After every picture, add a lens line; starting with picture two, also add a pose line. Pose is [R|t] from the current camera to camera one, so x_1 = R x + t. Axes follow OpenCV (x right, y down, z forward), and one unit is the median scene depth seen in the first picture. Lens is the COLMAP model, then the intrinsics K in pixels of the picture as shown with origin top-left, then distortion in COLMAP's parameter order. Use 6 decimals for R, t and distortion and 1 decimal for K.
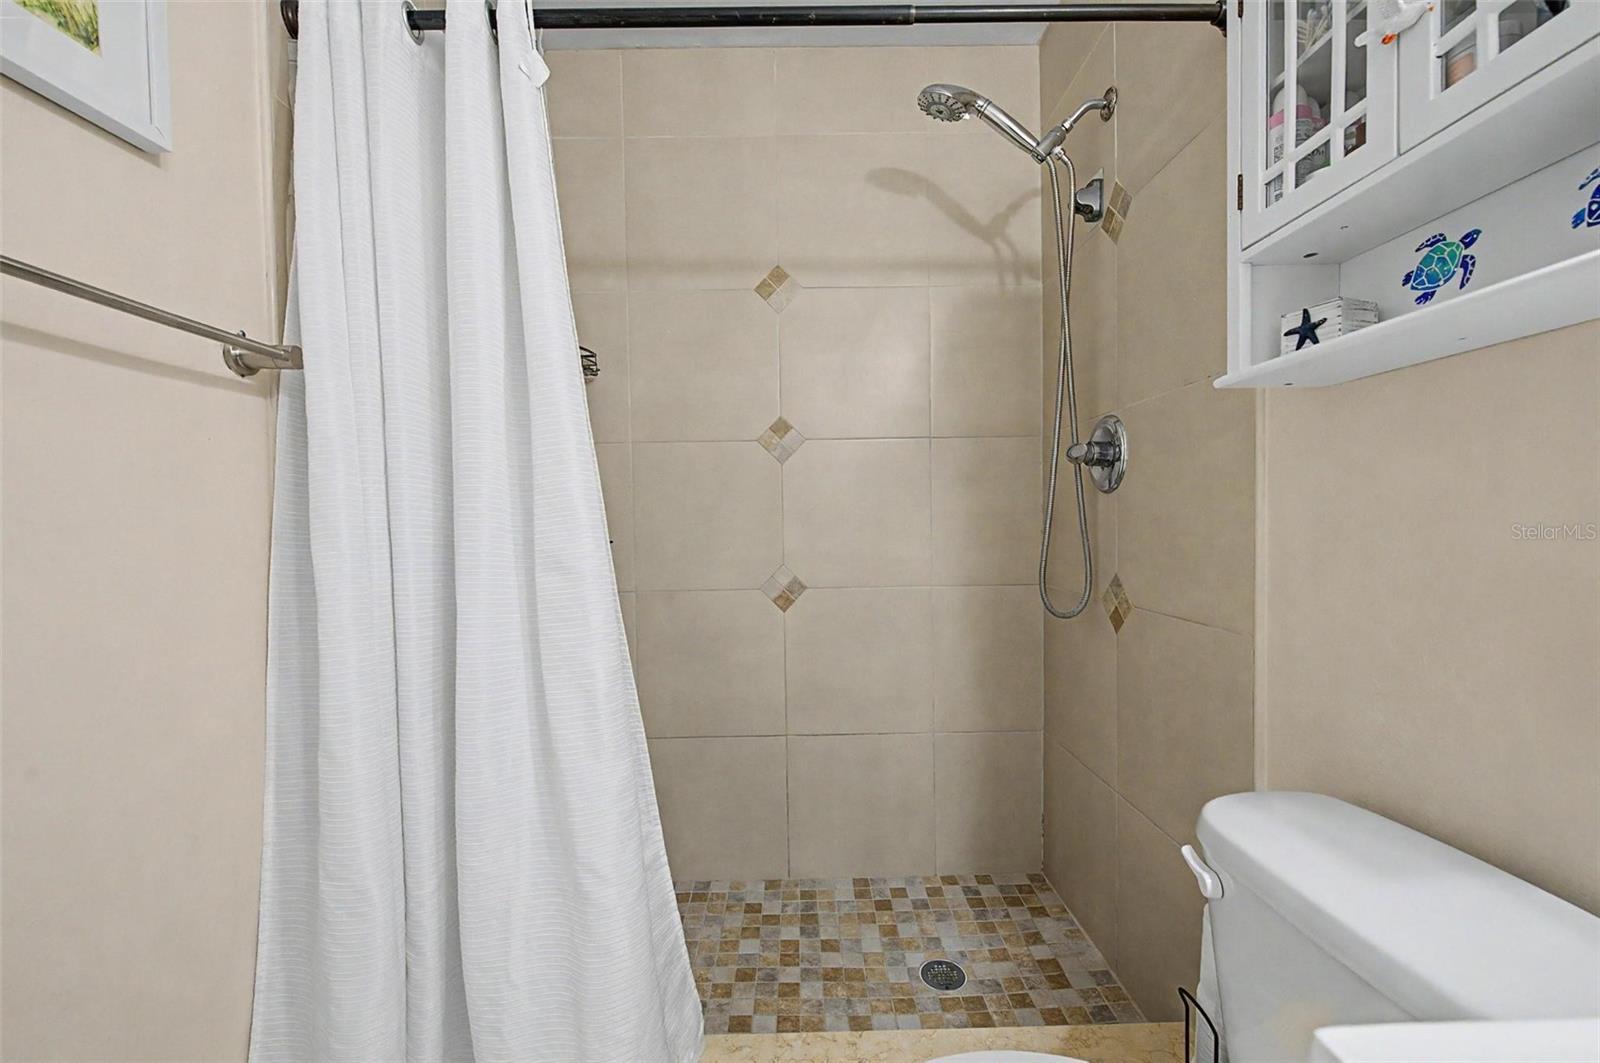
lens RADIAL K [[640.1, 0, 801.8], [0, 640.1, 541.8], [0, 0, 1]] dist [-0.004895, -0.000563]
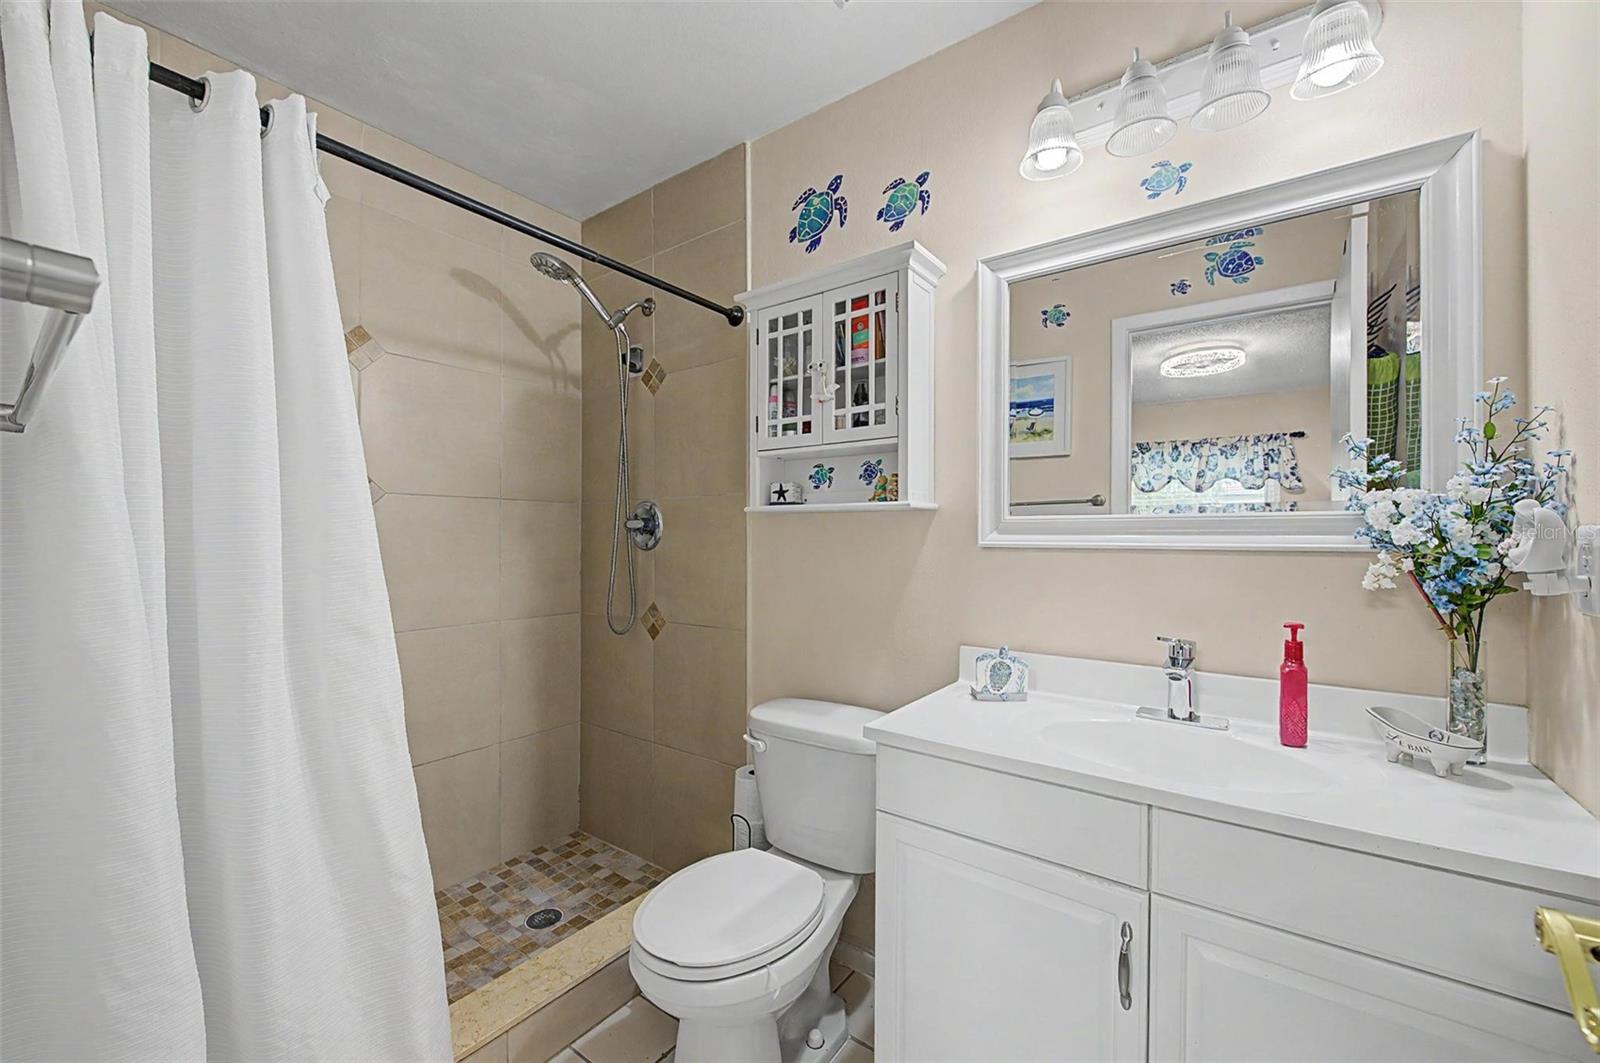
lens RADIAL K [[640.1, 0, 789.9], [0, 640.1, 539.0], [0, 0, 1]] dist [-0.004895, -0.000563]
pose [[0.603717, 0.011342, 0.797118, -0.515408], [0.016406, 0.999510, -0.026647, -0.052760], [-0.797030, 0.029165, 0.603235, -0.204868]]
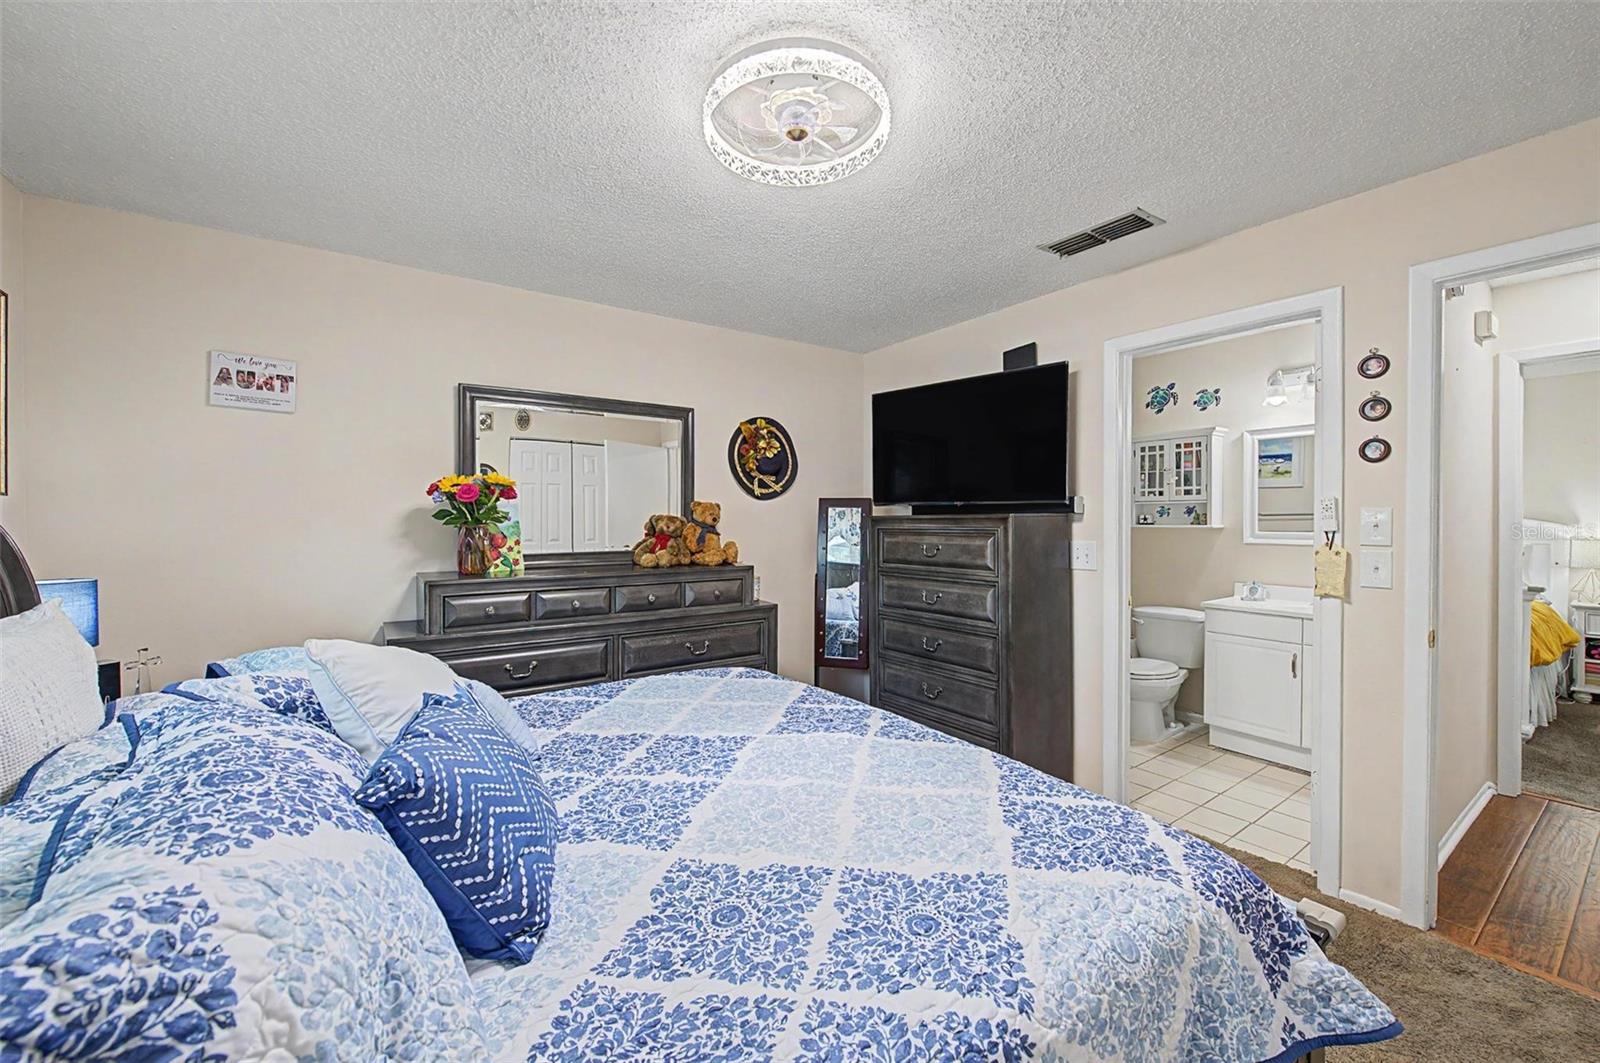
lens RADIAL K [[640.1, 0, 796.3], [0, 640.1, 527.2], [0, 0, 1]] dist [-0.004895, -0.000563]
pose [[0.817533, 0.006857, 0.575841, -2.376818], [0.009585, 0.999629, -0.025512, -0.078902], [-0.575802, 0.026377, 0.817163, -0.860038]]
